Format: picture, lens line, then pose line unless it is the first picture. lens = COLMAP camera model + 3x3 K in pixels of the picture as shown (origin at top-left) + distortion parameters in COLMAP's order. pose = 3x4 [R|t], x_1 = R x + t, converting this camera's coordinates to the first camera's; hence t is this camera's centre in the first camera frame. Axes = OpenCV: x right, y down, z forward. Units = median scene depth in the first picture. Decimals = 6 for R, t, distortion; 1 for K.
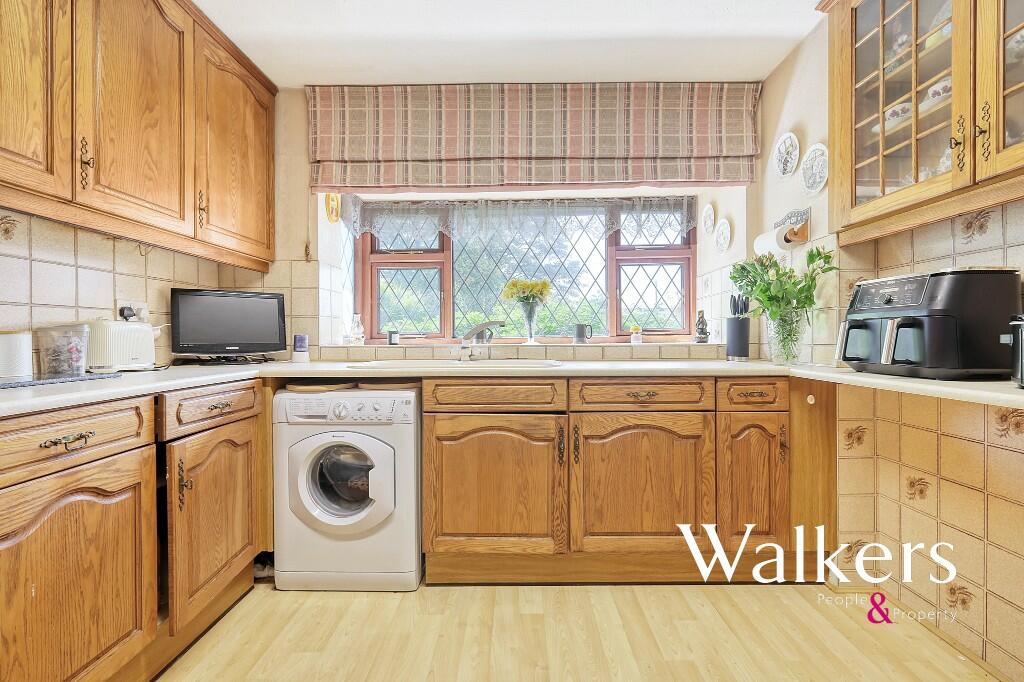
lens RADIAL K [[445.9, 0, 516.8], [0, 445.9, 337.8], [0, 0, 1]] dist [0.002369, 0.000180]
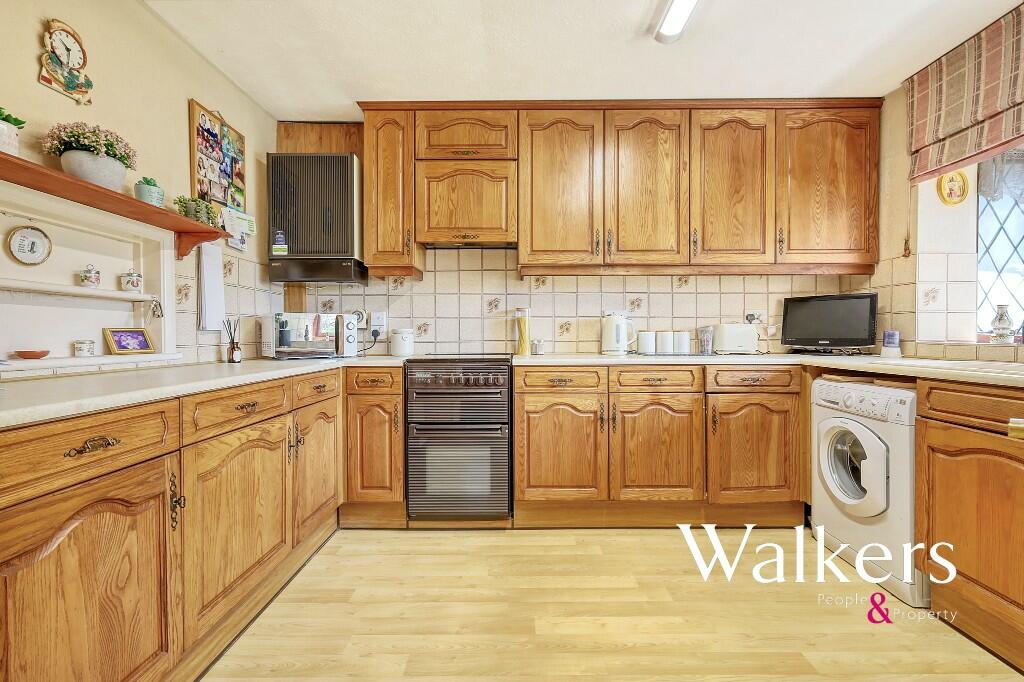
lens RADIAL K [[445.9, 0, 516.8], [0, 445.9, 337.8], [0, 0, 1]] dist [0.002369, 0.000180]
pose [[0.005093, 0.011266, -0.999924, 0.701909], [0.000203, 0.999937, 0.011267, -0.003393], [0.999987, -0.000260, 0.005091, 0.173074]]
